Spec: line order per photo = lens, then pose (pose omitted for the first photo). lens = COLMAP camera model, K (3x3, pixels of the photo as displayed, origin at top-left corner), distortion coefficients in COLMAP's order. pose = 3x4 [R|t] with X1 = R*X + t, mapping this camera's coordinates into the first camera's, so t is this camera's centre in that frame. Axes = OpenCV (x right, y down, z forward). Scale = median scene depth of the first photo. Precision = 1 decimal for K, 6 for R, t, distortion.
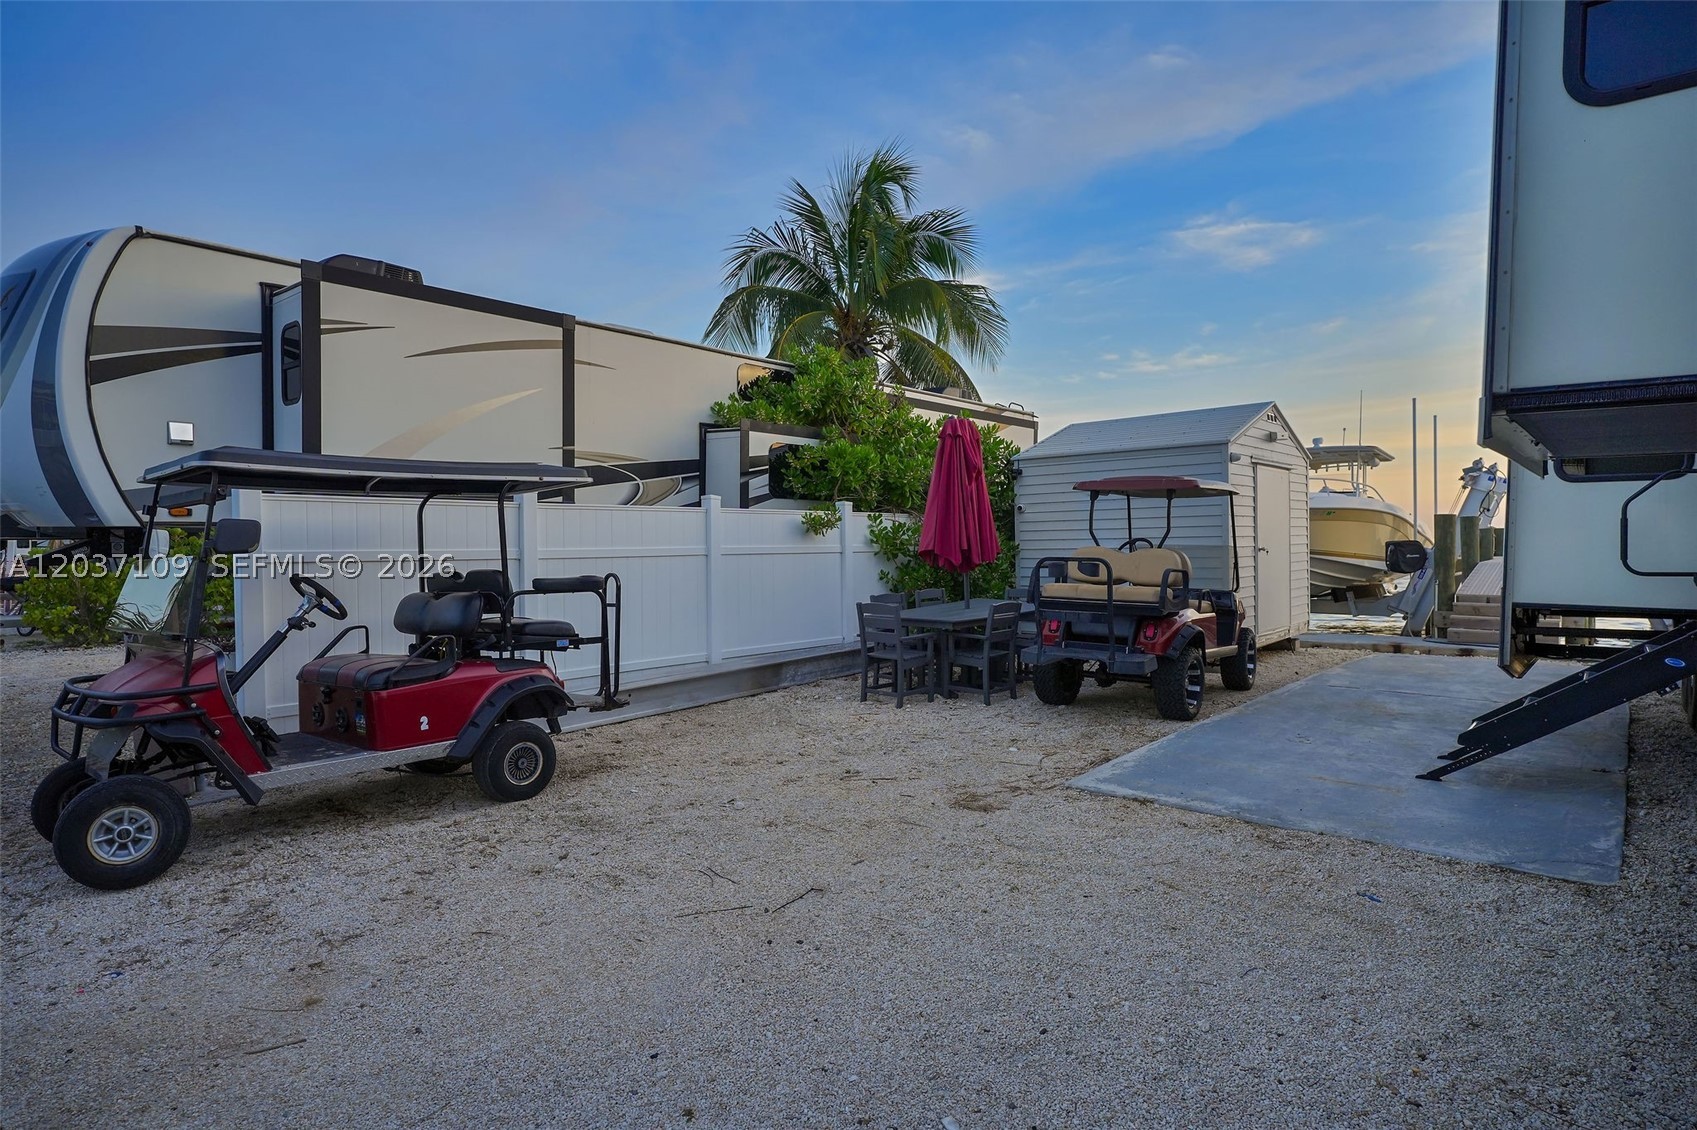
lens RADIAL K [[932.1, 0, 837.7], [0, 932.1, 570.1], [0, 0, 1]] dist [-0.004709, 0.001705]
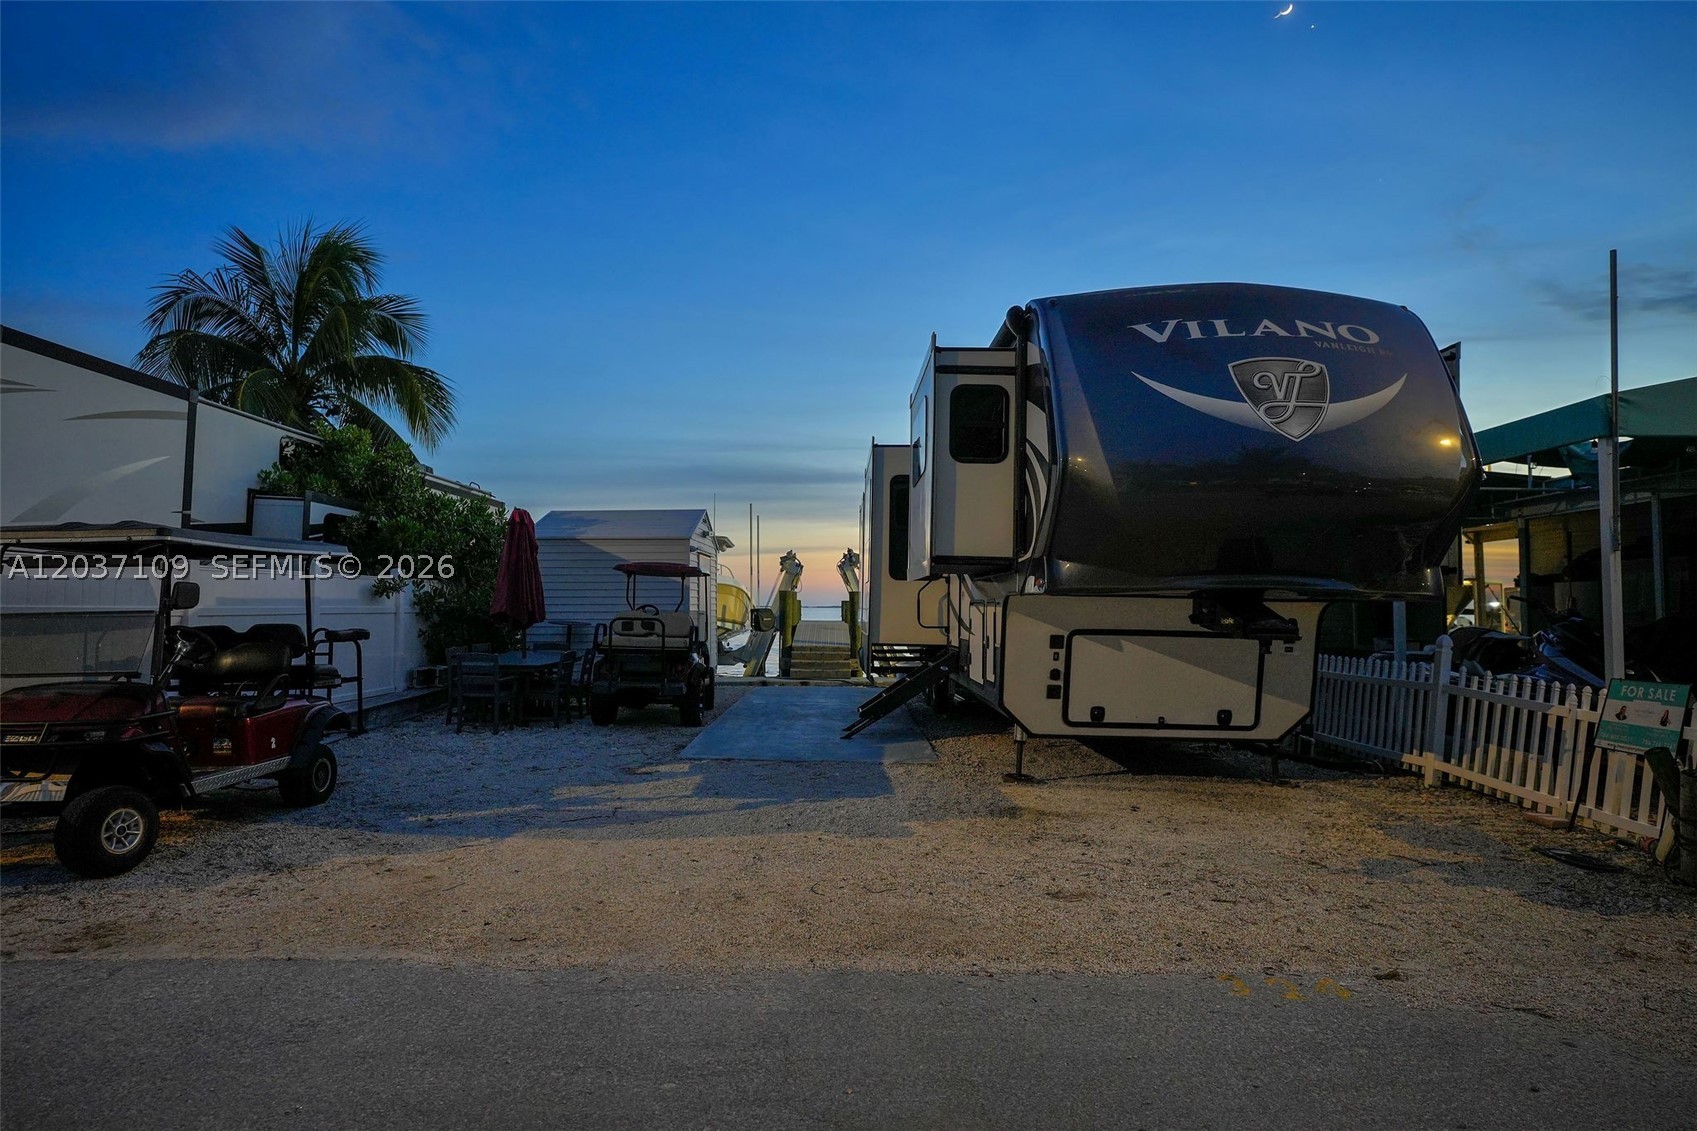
lens RADIAL K [[932.1, 0, 828.8], [0, 932.1, 597.1], [0, 0, 1]] dist [-0.004709, 0.001705]
pose [[0.765062, 0.021194, 0.643607, -0.403305], [0.004449, 0.999260, -0.038194, 0.009759], [-0.643941, 0.032084, 0.764402, -0.275738]]
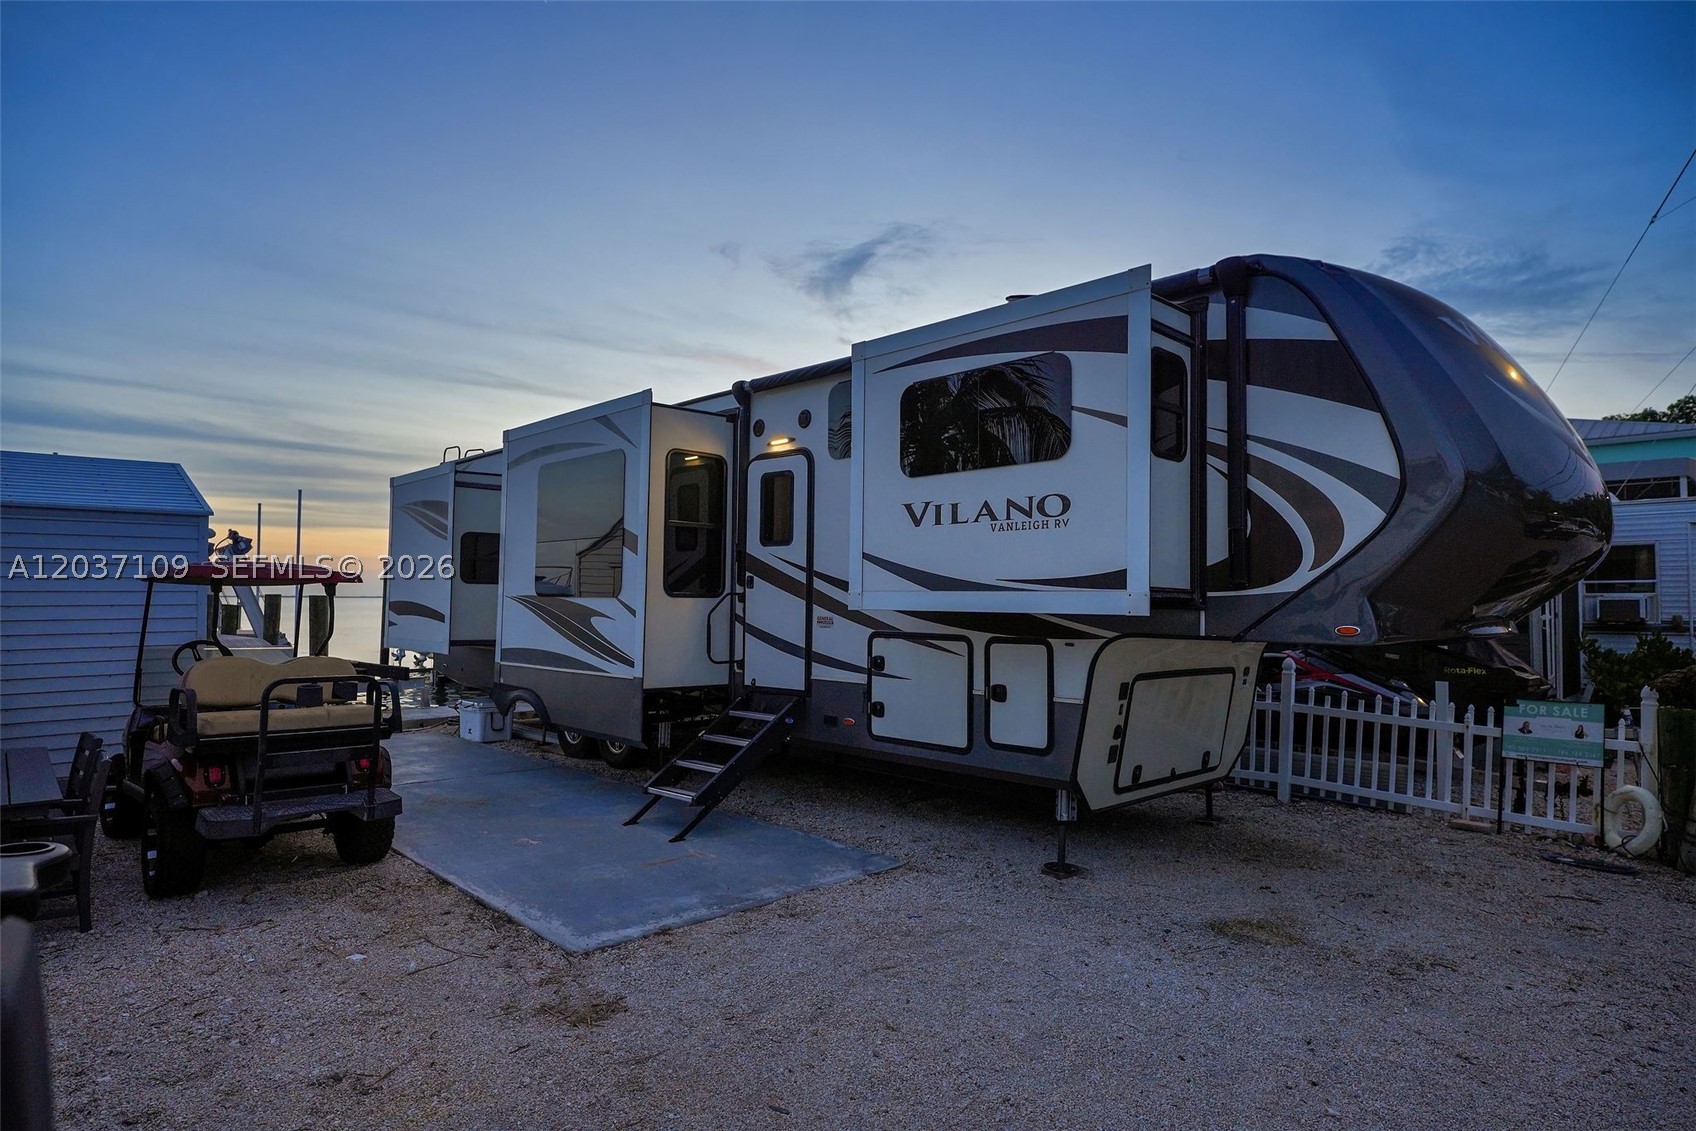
lens RADIAL K [[931.5, 0, 830.6], [0, 931.5, 572.5], [0, 0, 1]] dist [-0.004709, 0.001705]
pose [[0.106965, 0.036219, 0.993603, -0.384667], [0.022772, 0.998985, -0.038866, -0.050296], [-0.994002, 0.026784, 0.106032, 0.443961]]
